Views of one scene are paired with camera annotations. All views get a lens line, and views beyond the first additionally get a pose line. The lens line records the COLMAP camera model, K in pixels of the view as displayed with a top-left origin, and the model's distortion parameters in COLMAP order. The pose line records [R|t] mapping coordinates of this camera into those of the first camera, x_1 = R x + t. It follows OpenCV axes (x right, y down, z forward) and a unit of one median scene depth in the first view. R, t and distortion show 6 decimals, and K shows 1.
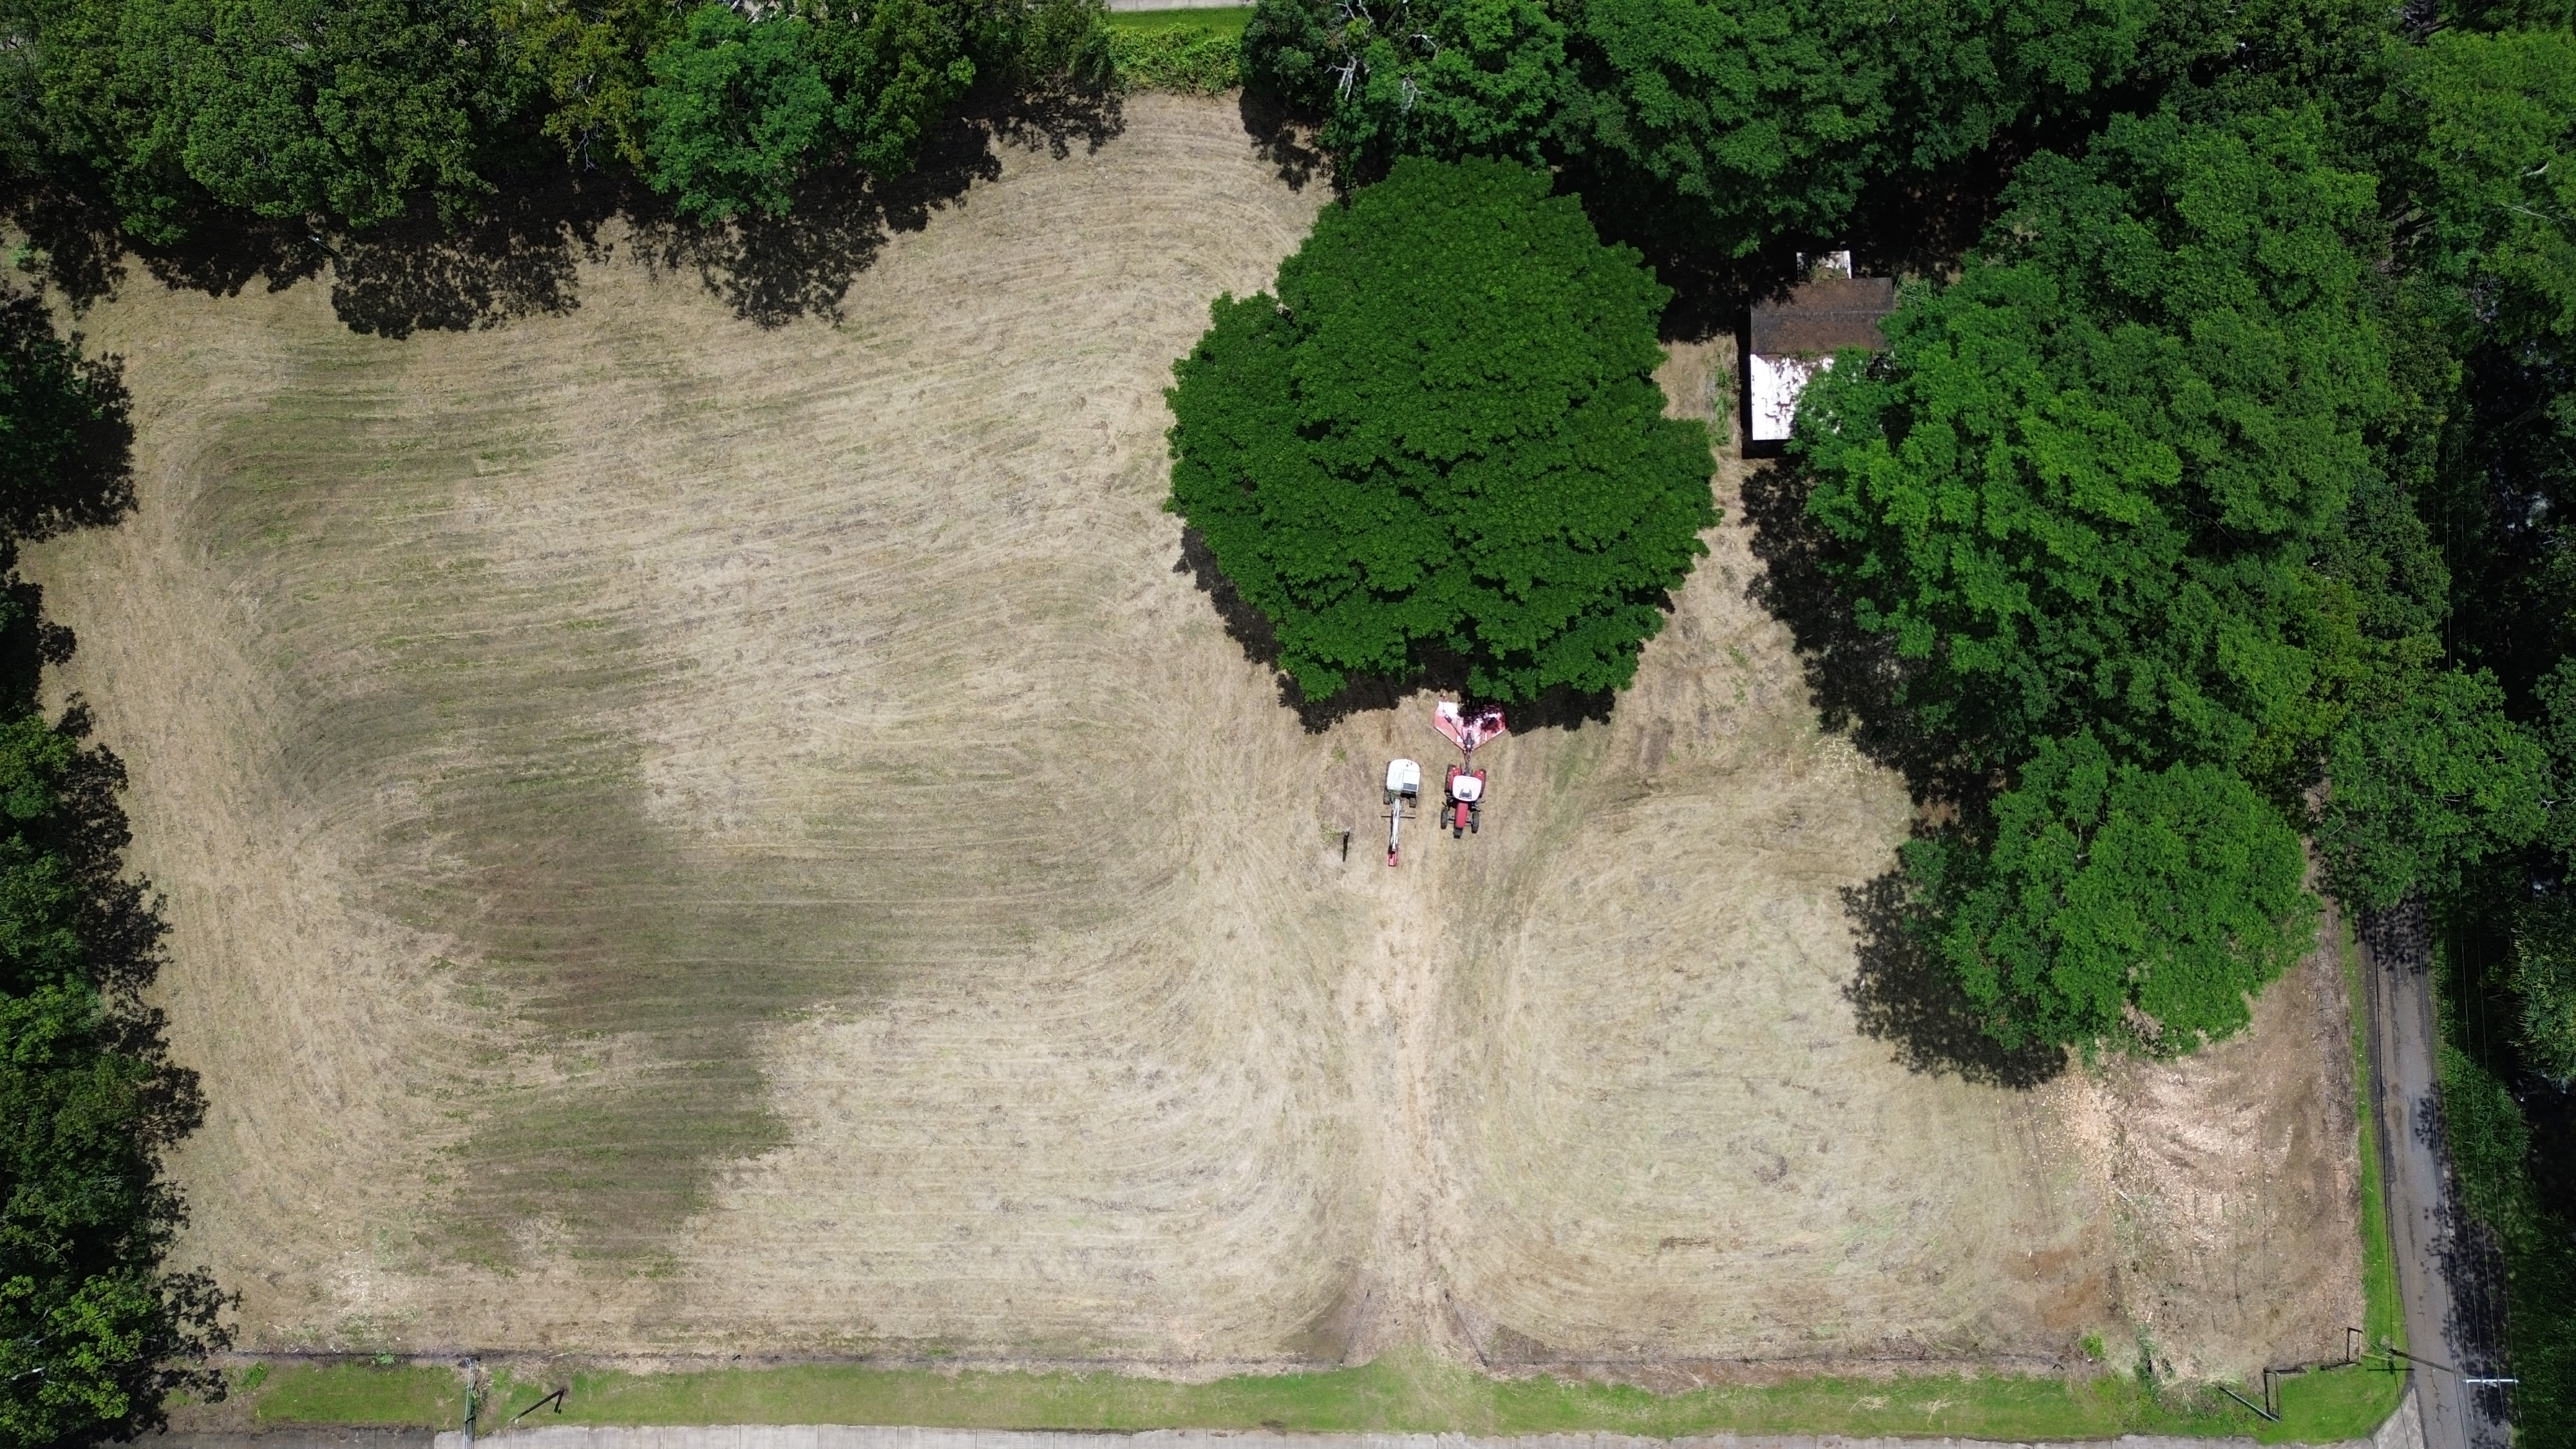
lens RADIAL K [[1803.1, 0, 1295.9], [0, 1803.1, 728.6], [0, 0, 1]] dist [0.031894, -0.021725]
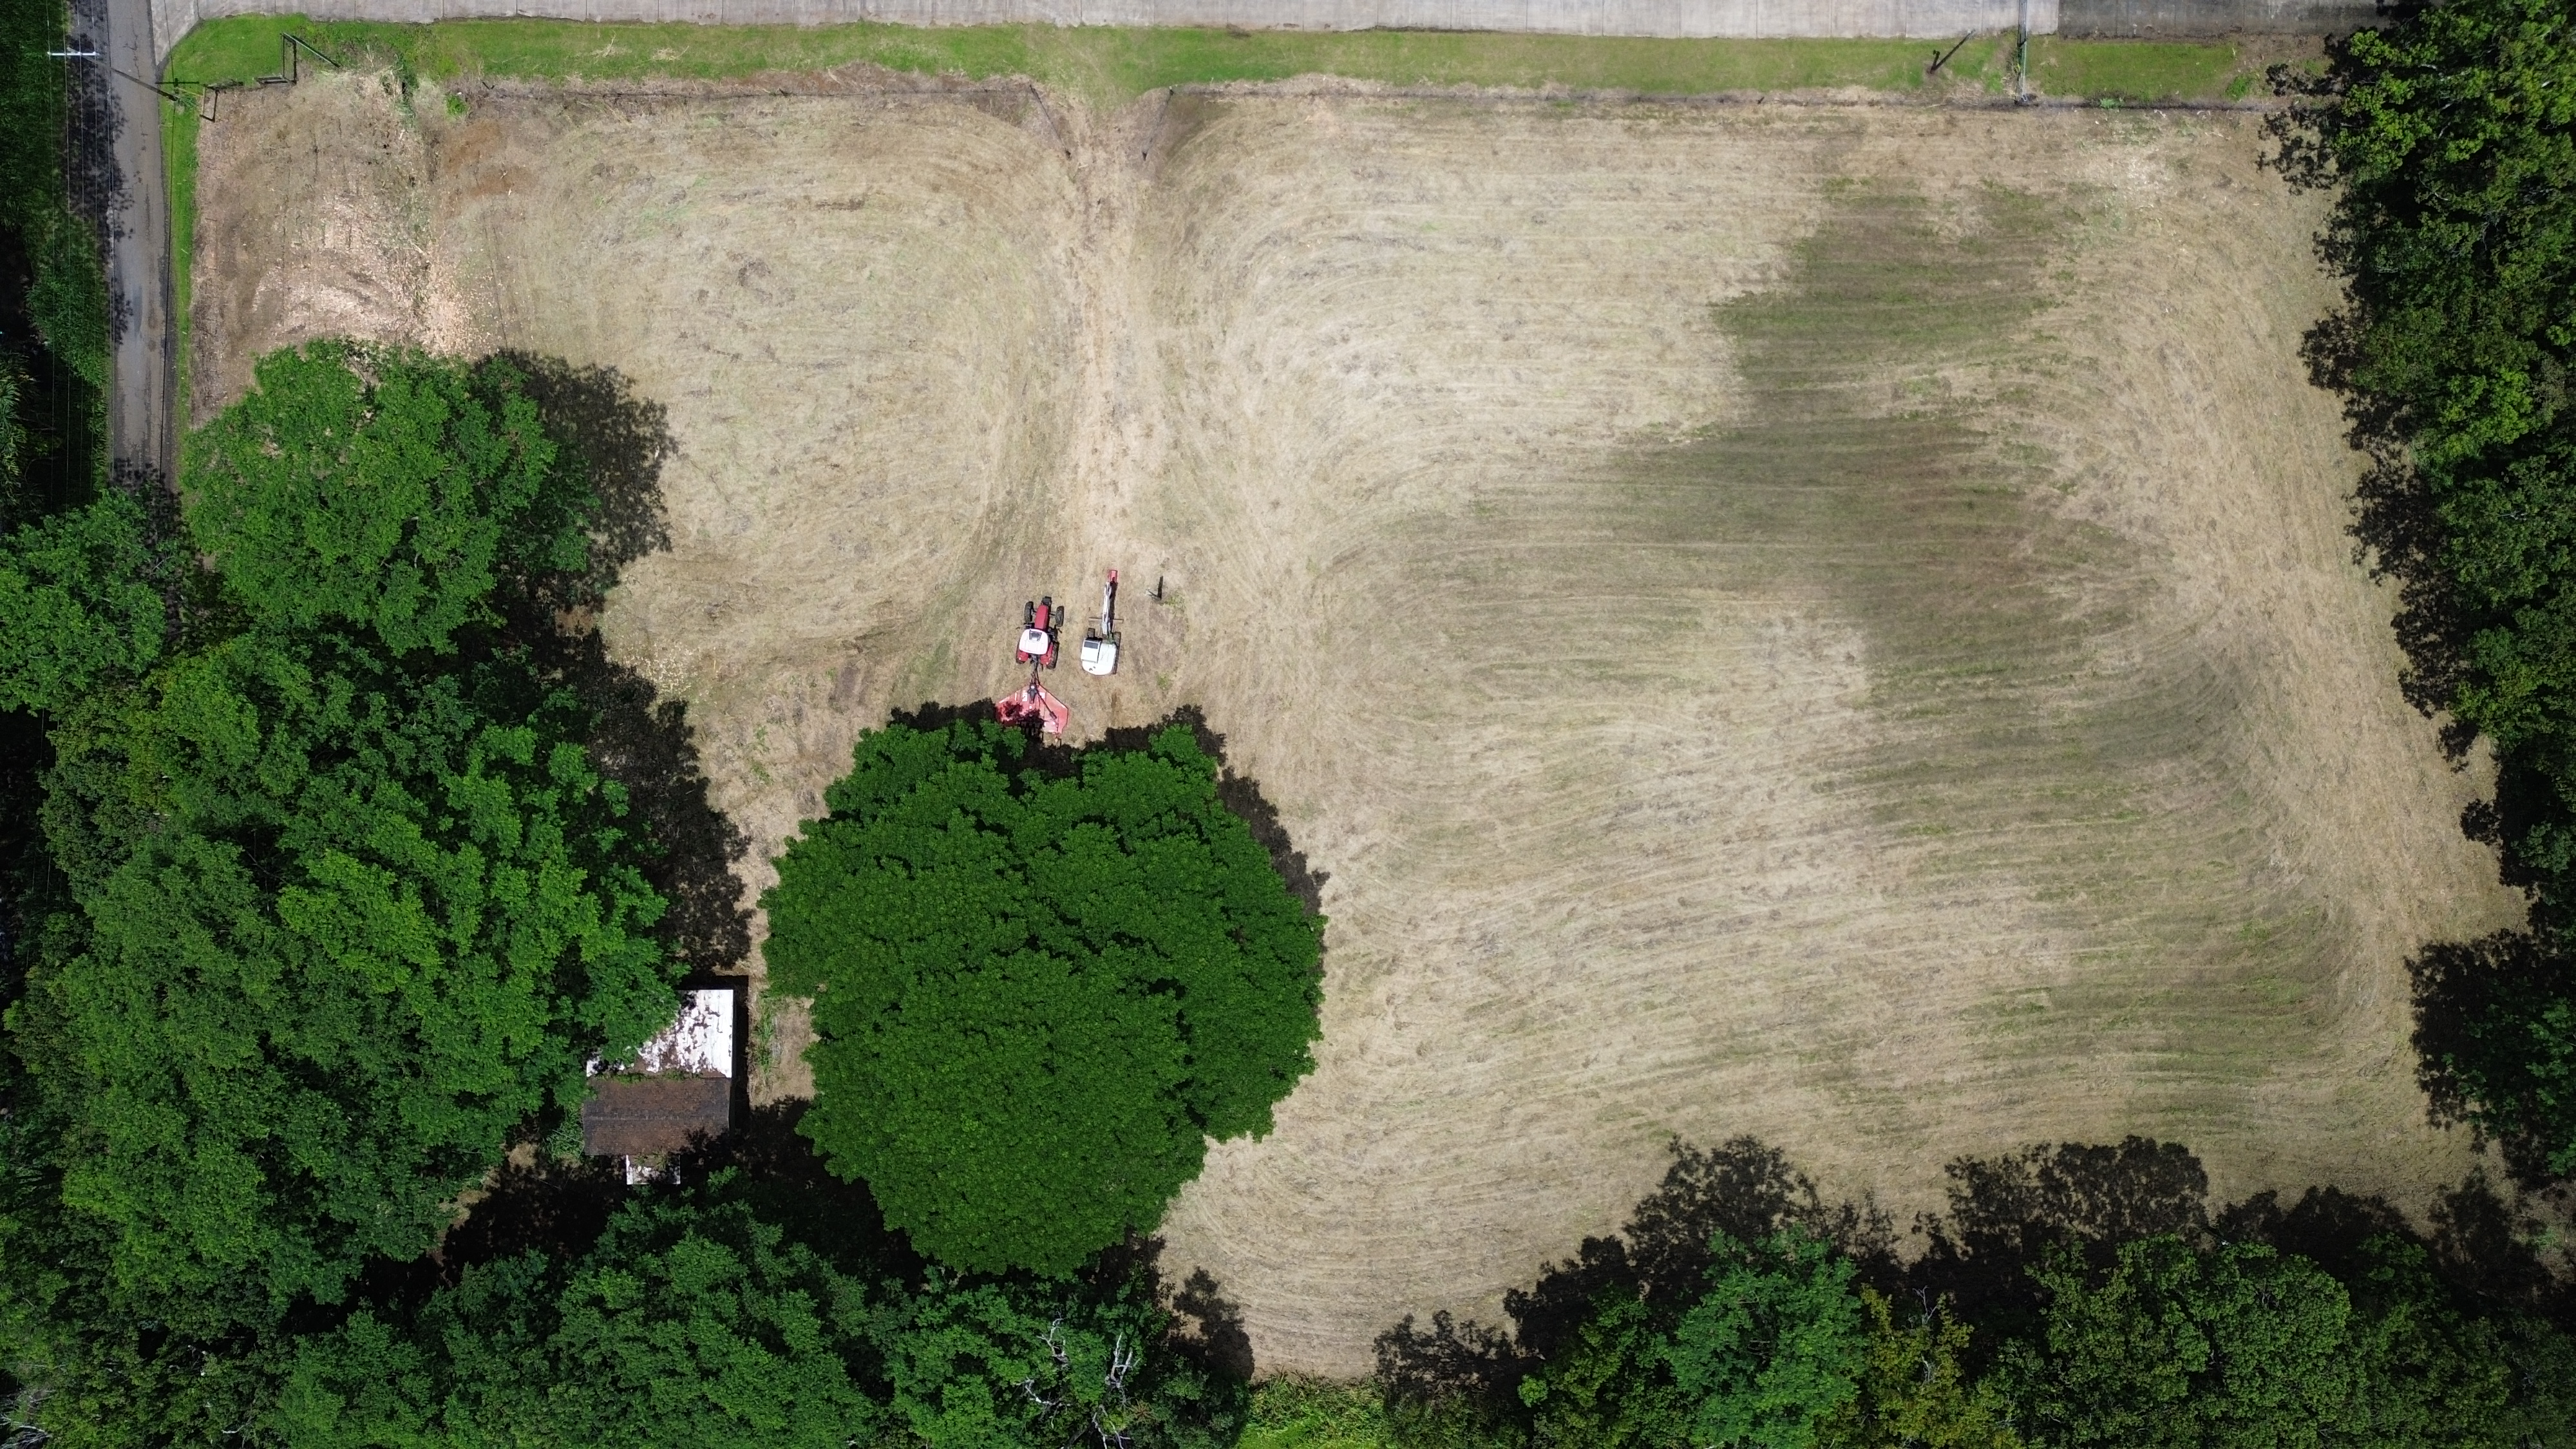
lens RADIAL K [[1803.1, 0, 1293.0], [0, 1803.1, 729.7], [0, 0, 1]] dist [0.031894, -0.021725]
pose [[-0.999448, -0.016010, 0.029125, -0.078063], [0.019006, -0.994217, 0.105692, -0.116992], [0.027264, 0.106187, 0.993972, 0.012939]]
